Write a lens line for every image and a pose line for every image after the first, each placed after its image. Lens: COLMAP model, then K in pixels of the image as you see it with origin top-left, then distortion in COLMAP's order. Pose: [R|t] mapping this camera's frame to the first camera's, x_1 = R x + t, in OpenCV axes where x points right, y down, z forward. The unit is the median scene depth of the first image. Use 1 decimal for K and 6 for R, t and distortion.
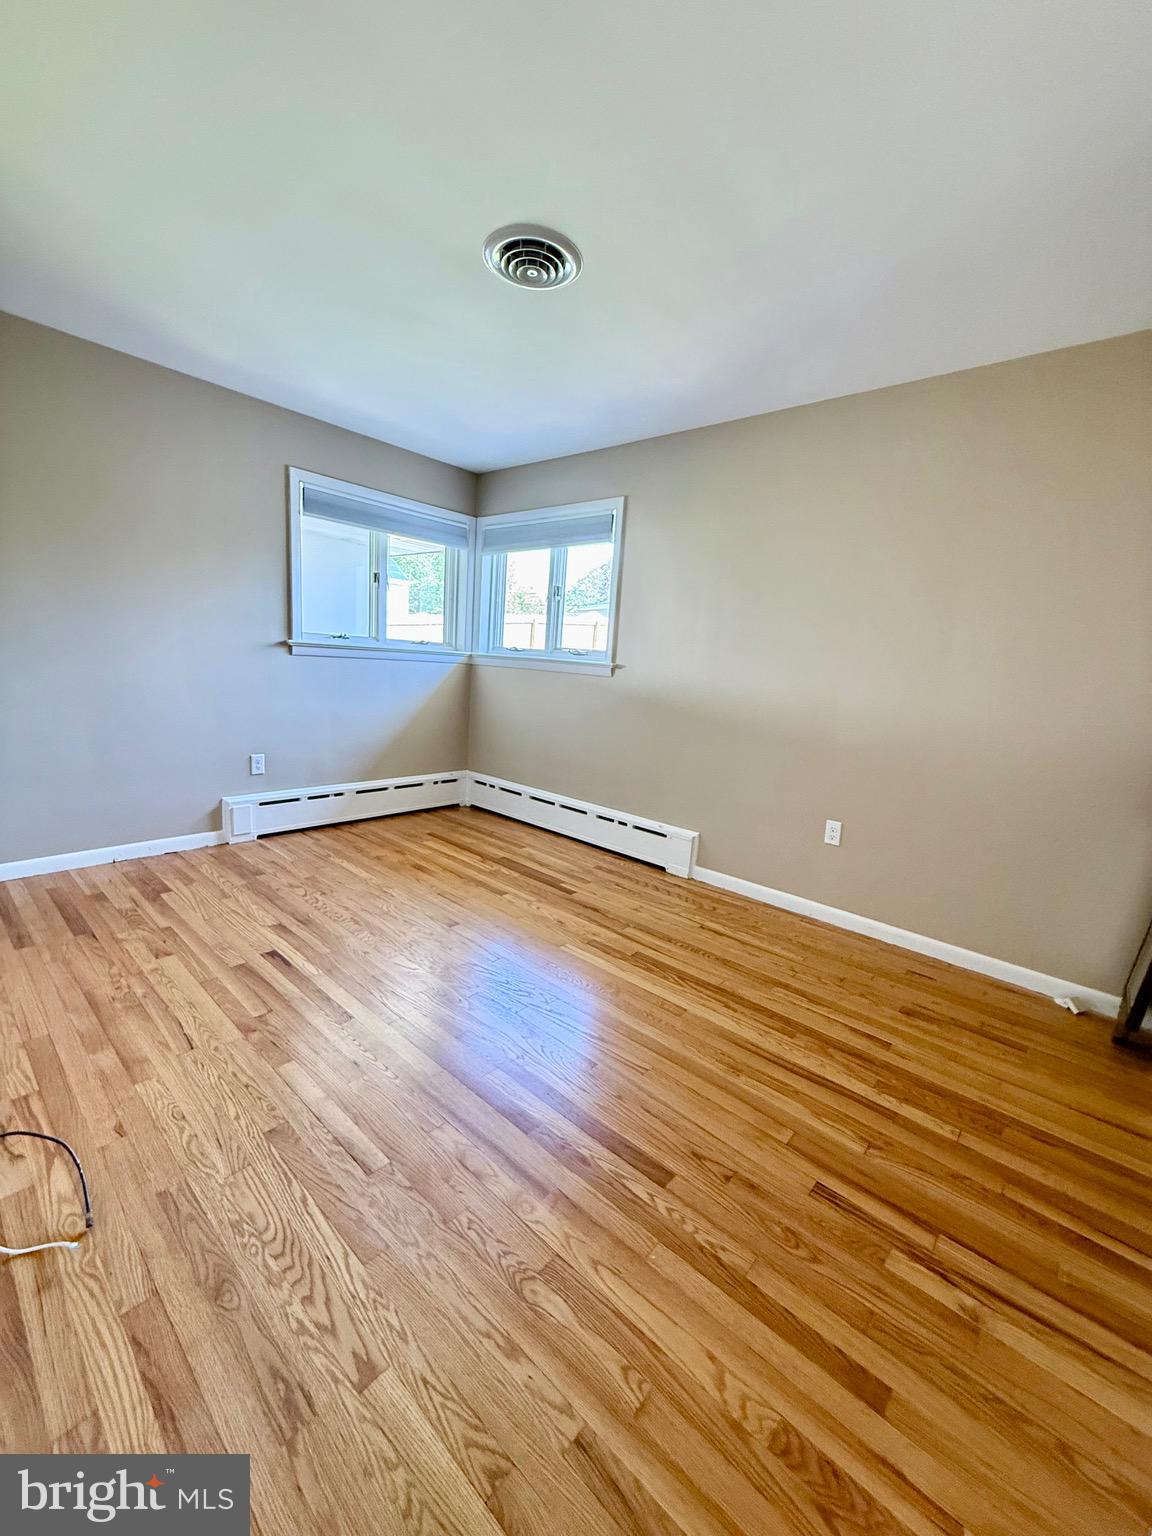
lens RADIAL K [[614.1, 0, 576.0], [0, 614.1, 768.0], [0, 0, 1]] dist [0.000859, -0.000341]
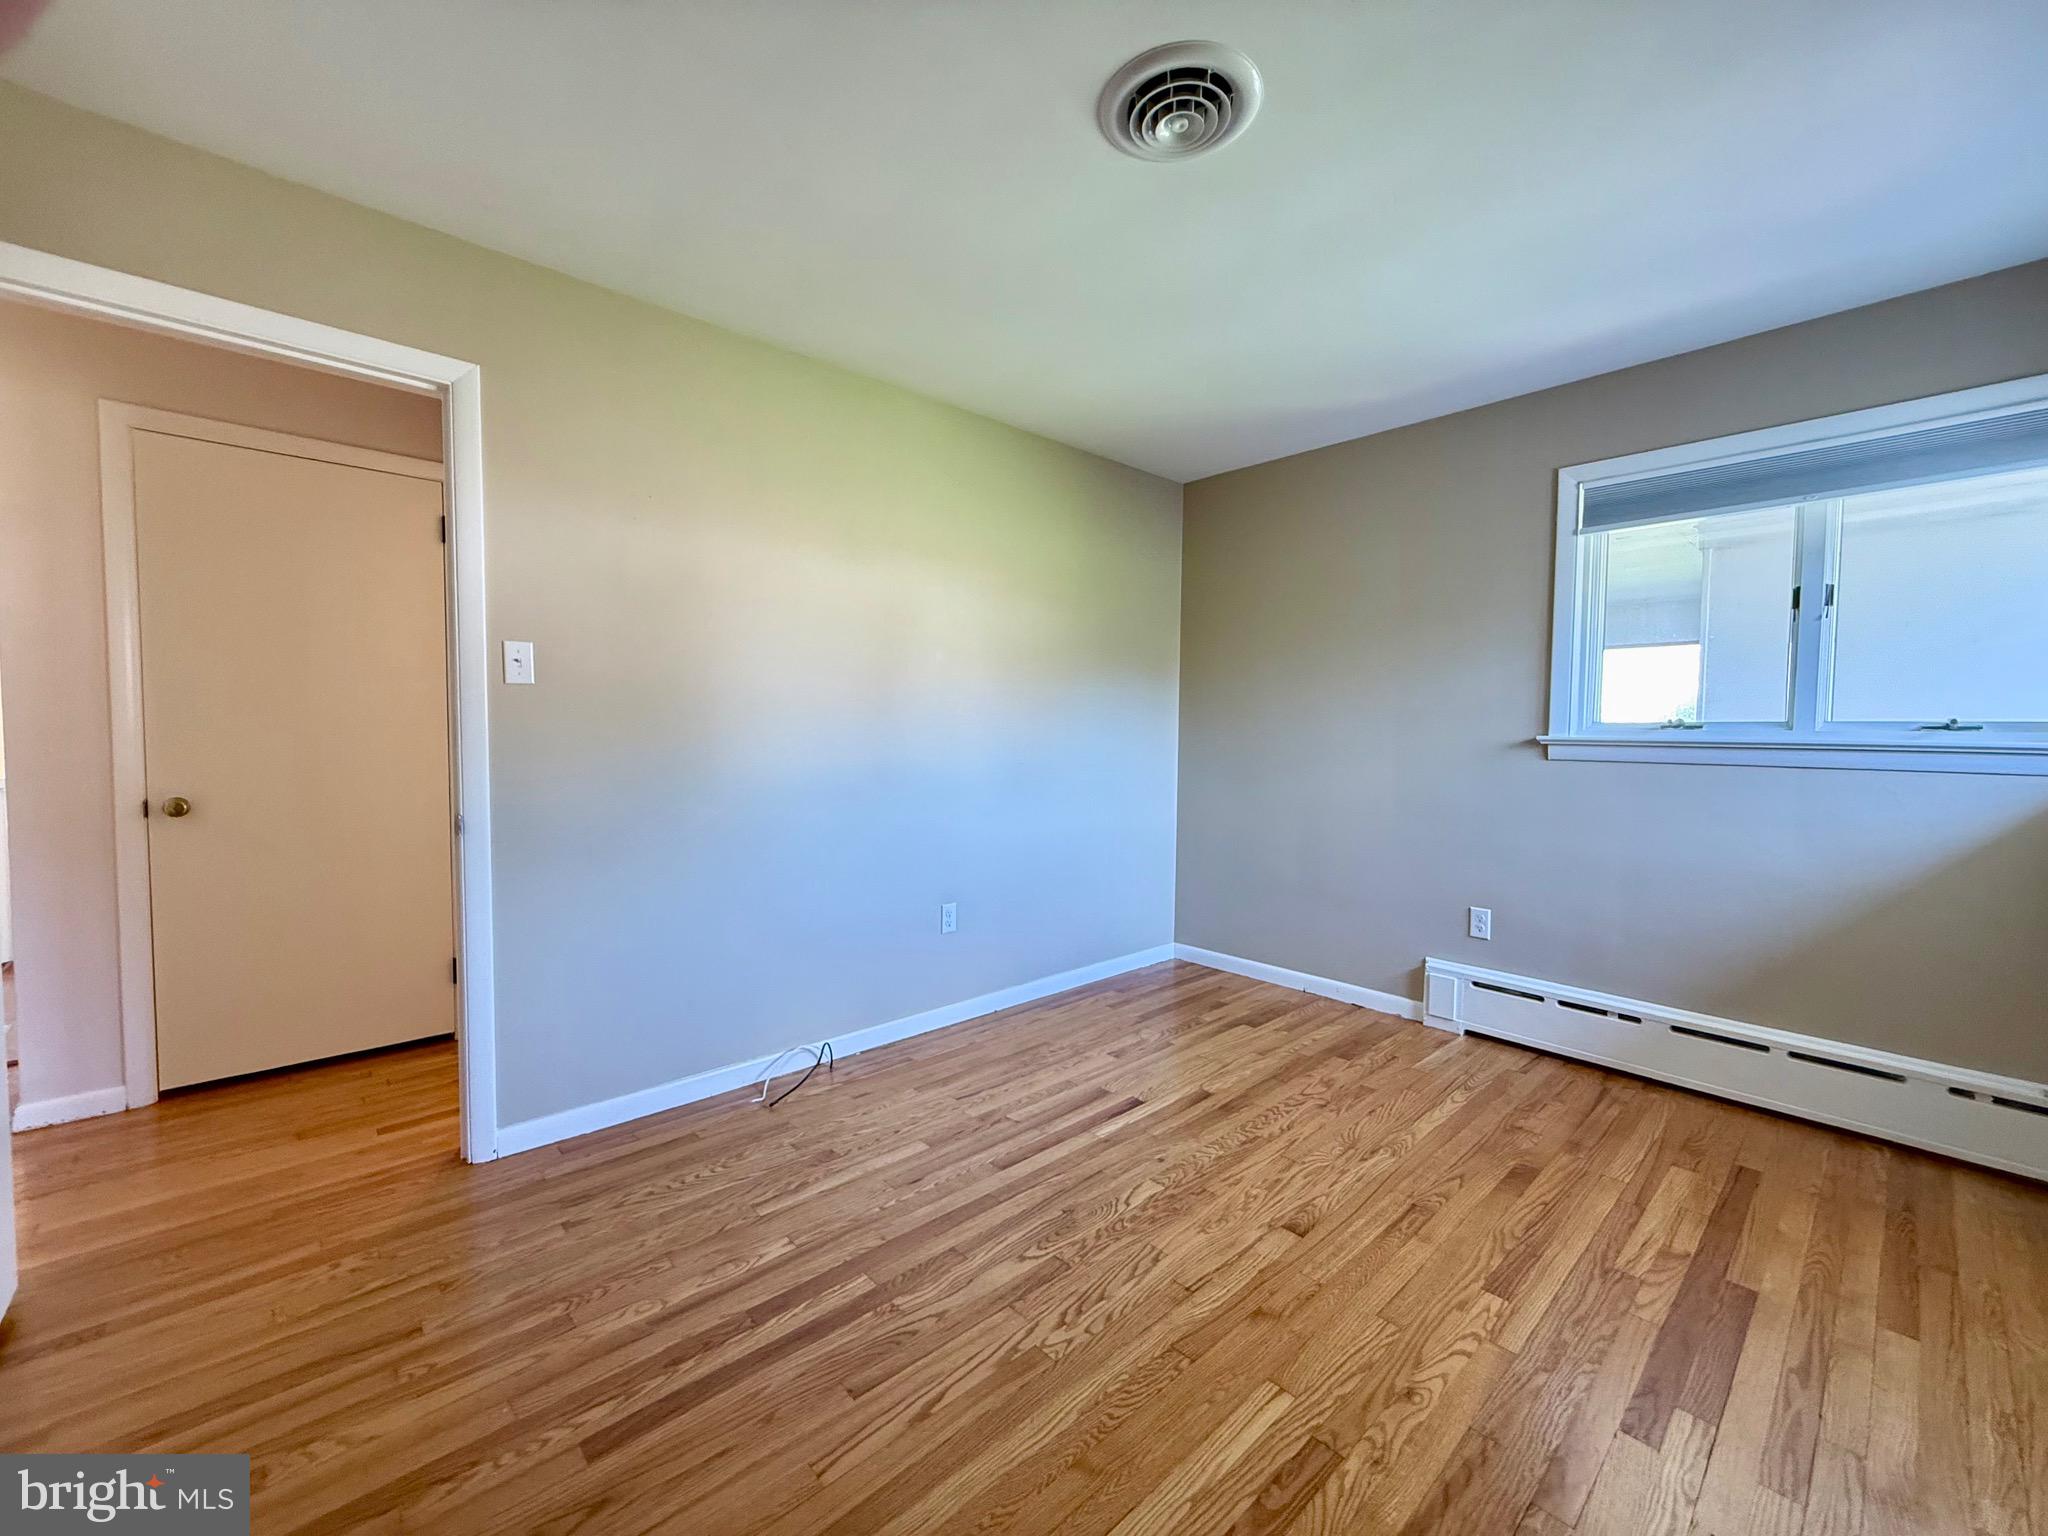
lens RADIAL K [[818.8, 0, 1018.2], [0, 818.8, 767.8], [0, 0, 1]] dist [0.000859, -0.000341]
pose [[-0.106317, -0.020656, -0.994118, 0.469277], [-0.194278, 0.980946, 0.000395, -0.082984], [0.975168, 0.193177, -0.108304, 0.646121]]
